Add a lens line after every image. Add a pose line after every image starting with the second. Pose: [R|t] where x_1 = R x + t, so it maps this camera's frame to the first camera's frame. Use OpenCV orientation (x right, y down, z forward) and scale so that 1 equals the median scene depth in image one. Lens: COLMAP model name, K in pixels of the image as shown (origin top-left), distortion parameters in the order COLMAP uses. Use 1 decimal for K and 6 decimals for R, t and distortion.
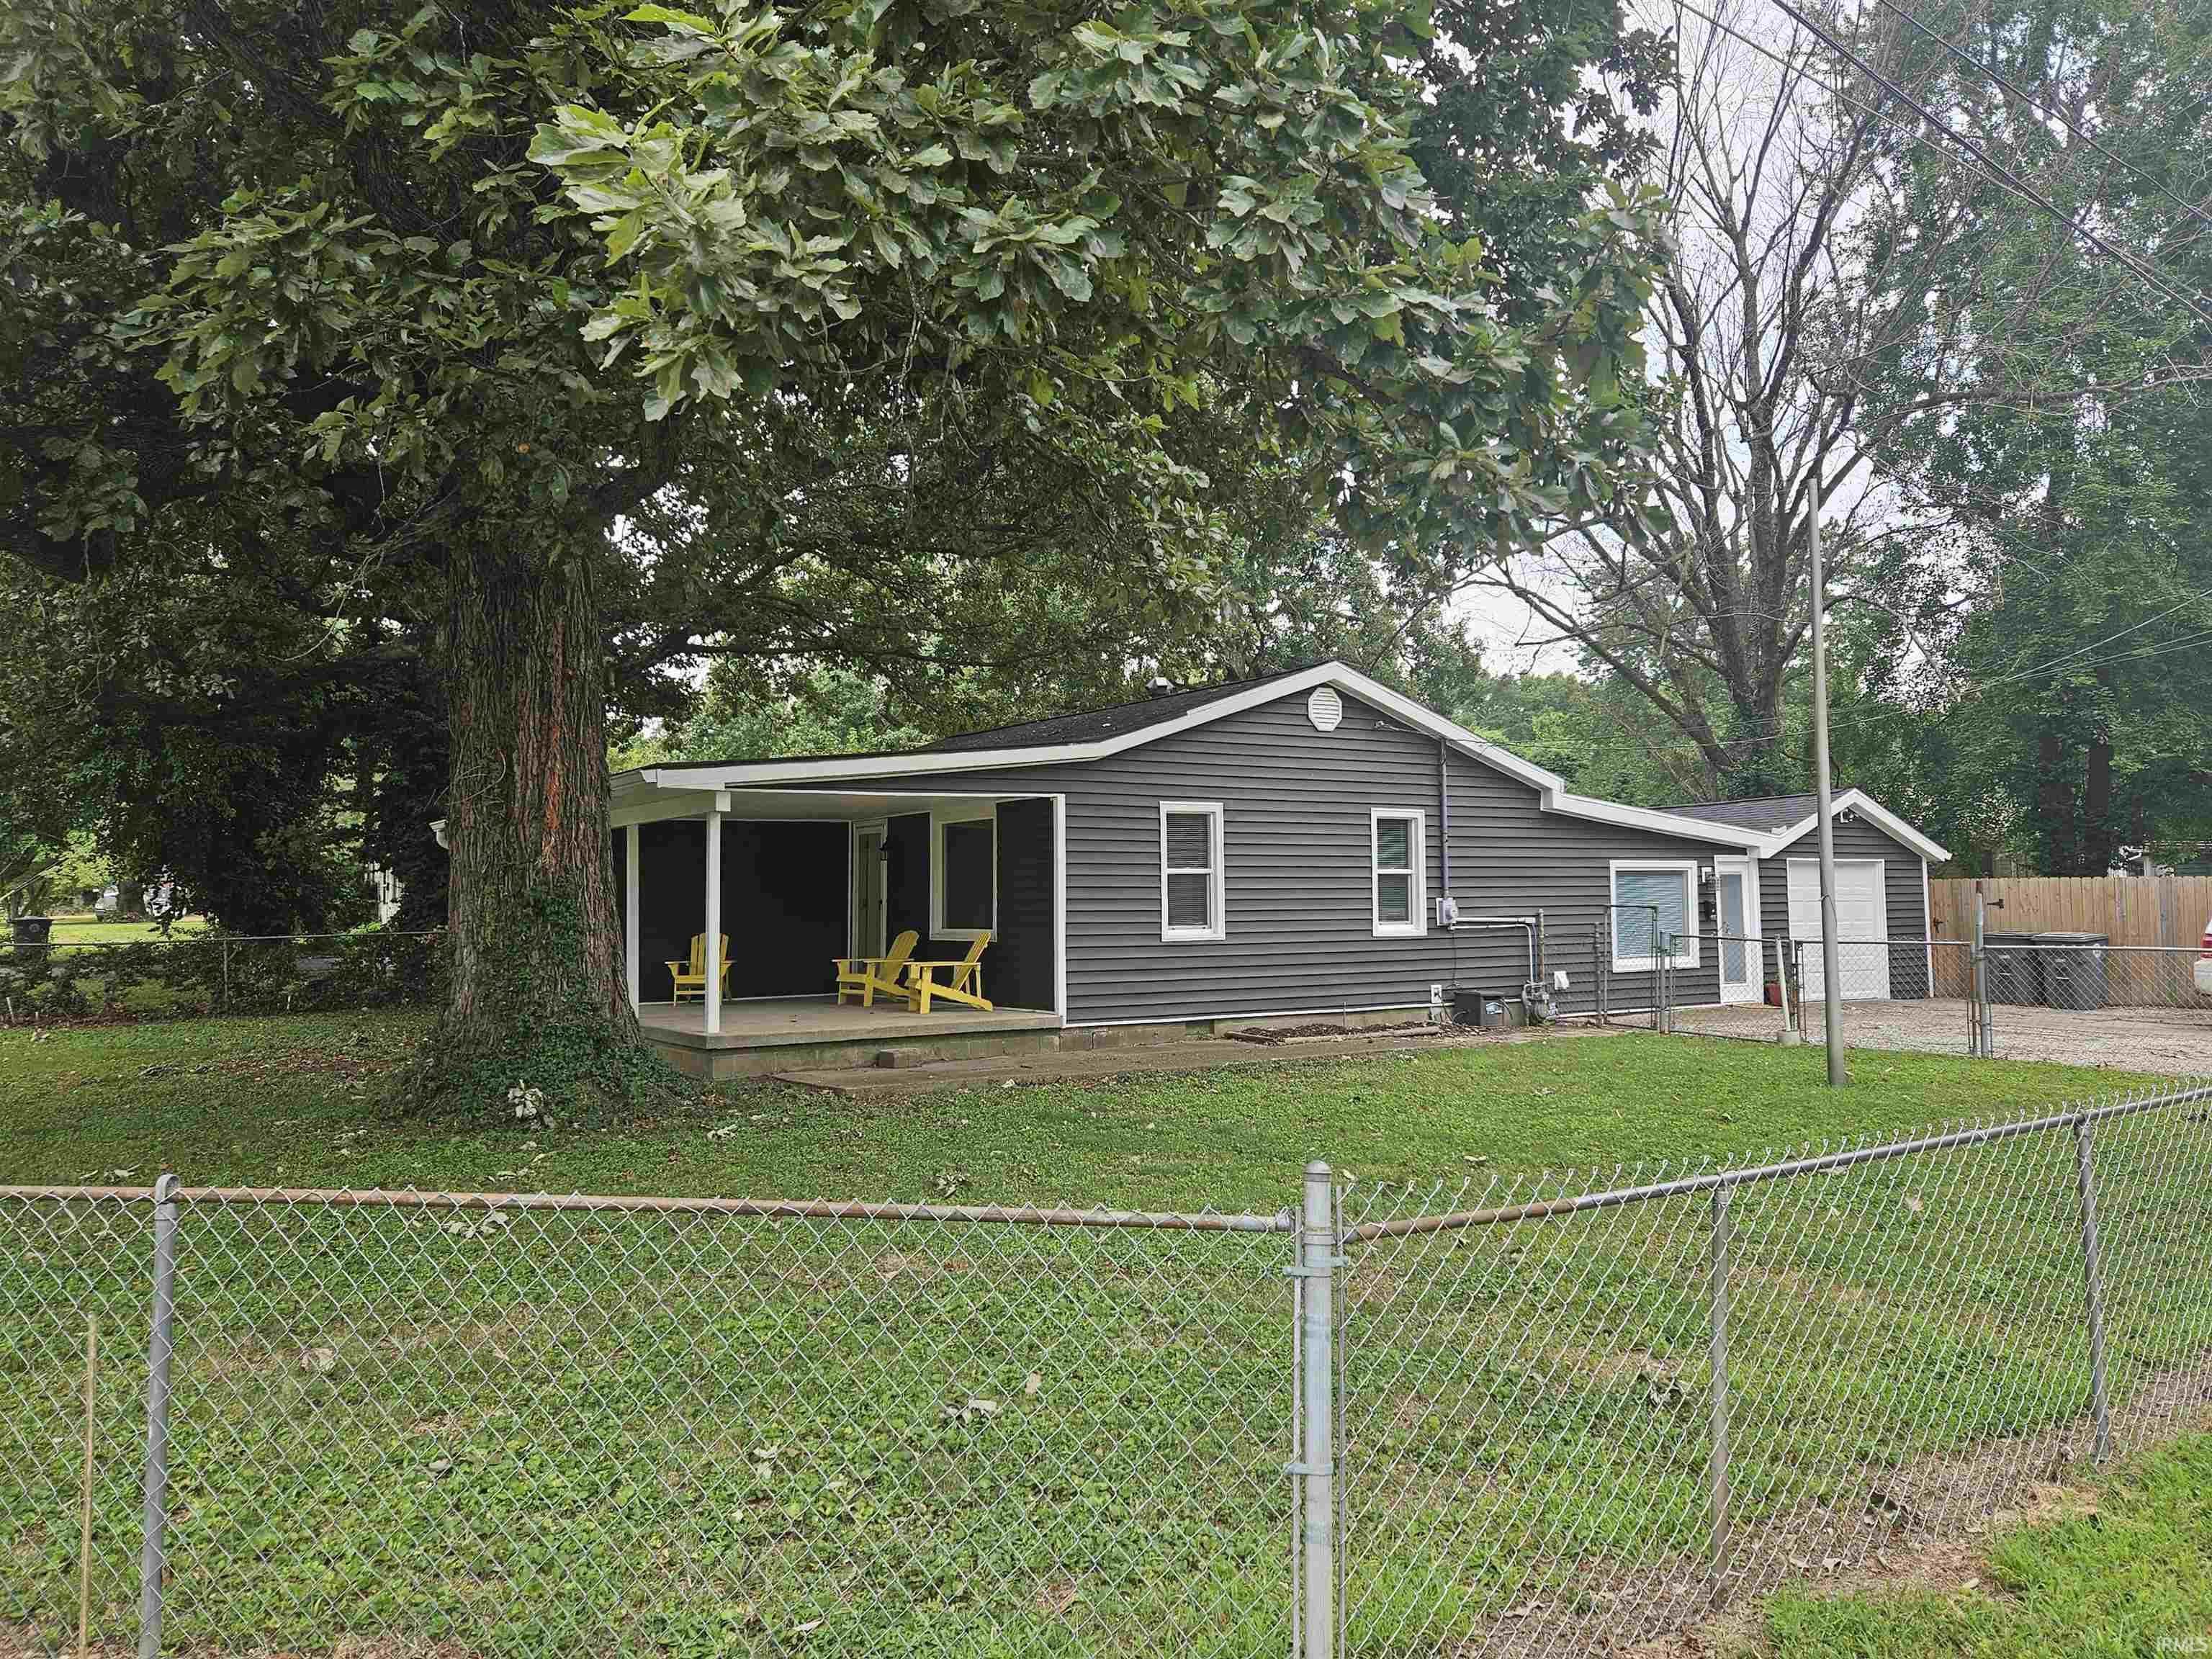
lens RADIAL K [[1580.1, 0, 1106.0], [0, 1580.1, 829.5], [0, 0, 1]] dist [0.038210, 0.000023]
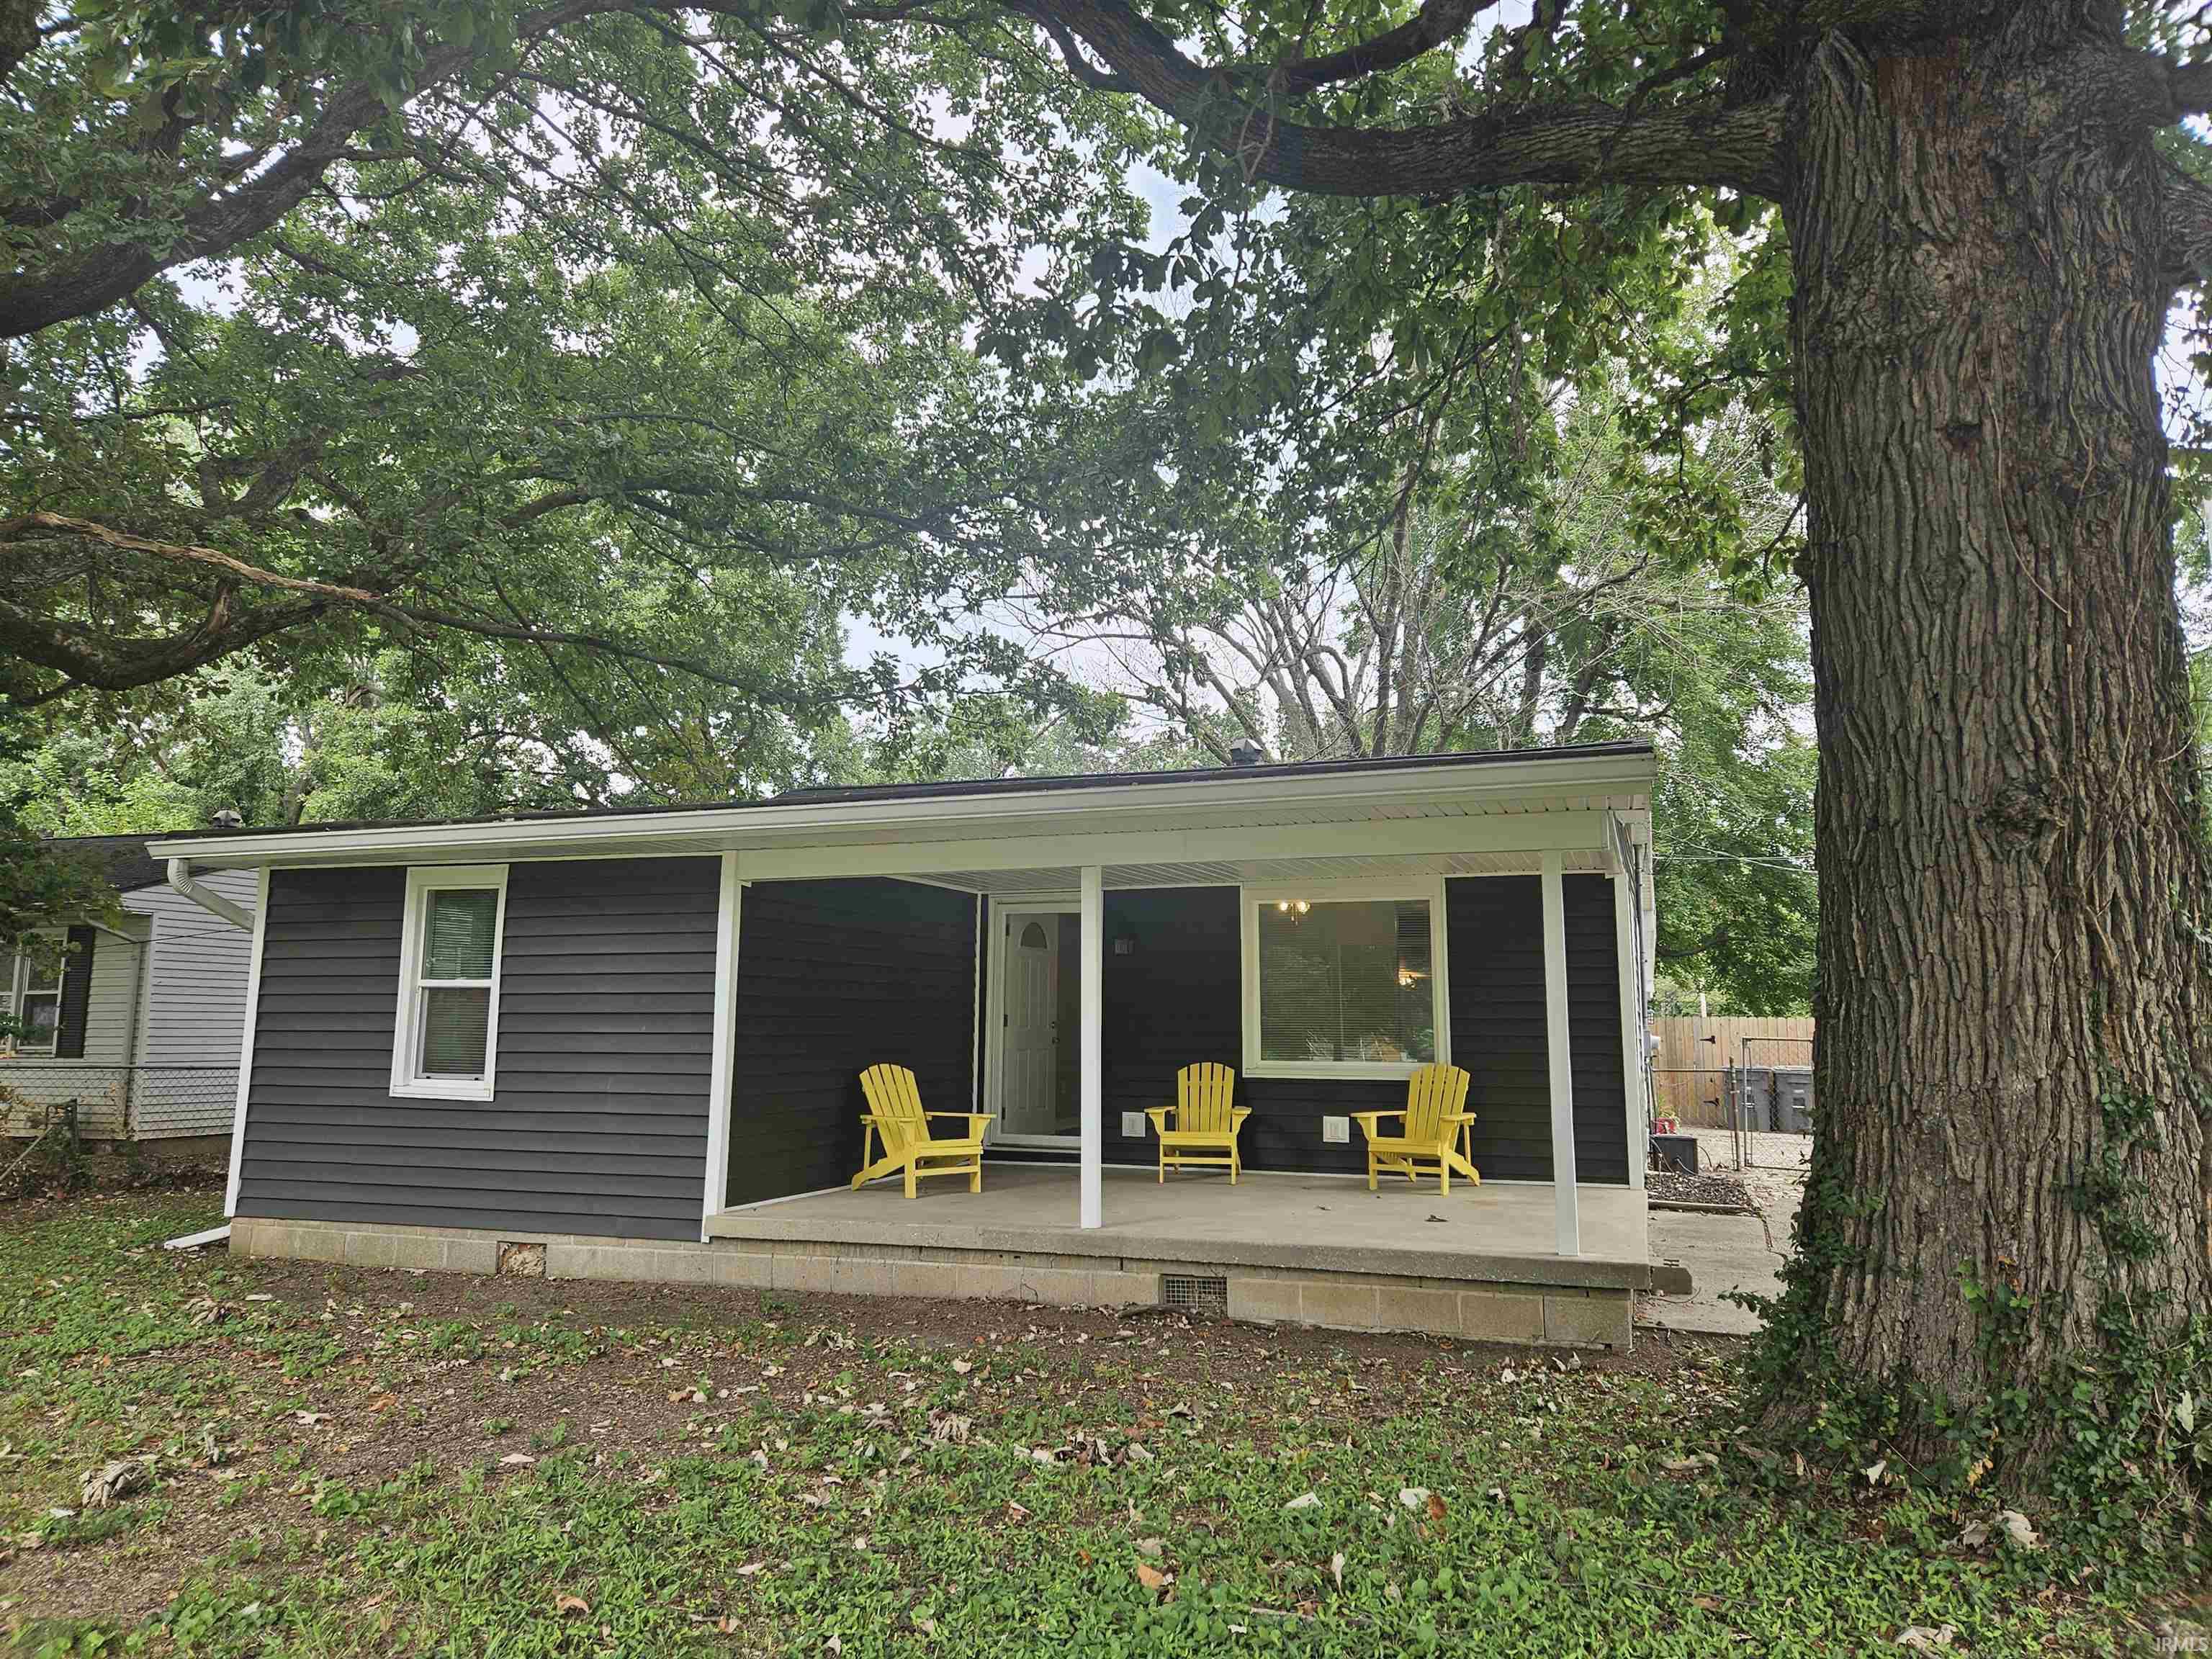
lens RADIAL K [[1494.9, 0, 1103.7], [0, 1494.9, 801.3], [0, 0, 1]] dist [0.036545, 0.001978]
pose [[0.797637, 0.104517, 0.594012, -0.555829], [-0.039635, 0.991826, -0.121289, 0.034194], [-0.601834, 0.073201, 0.795260, 0.540339]]
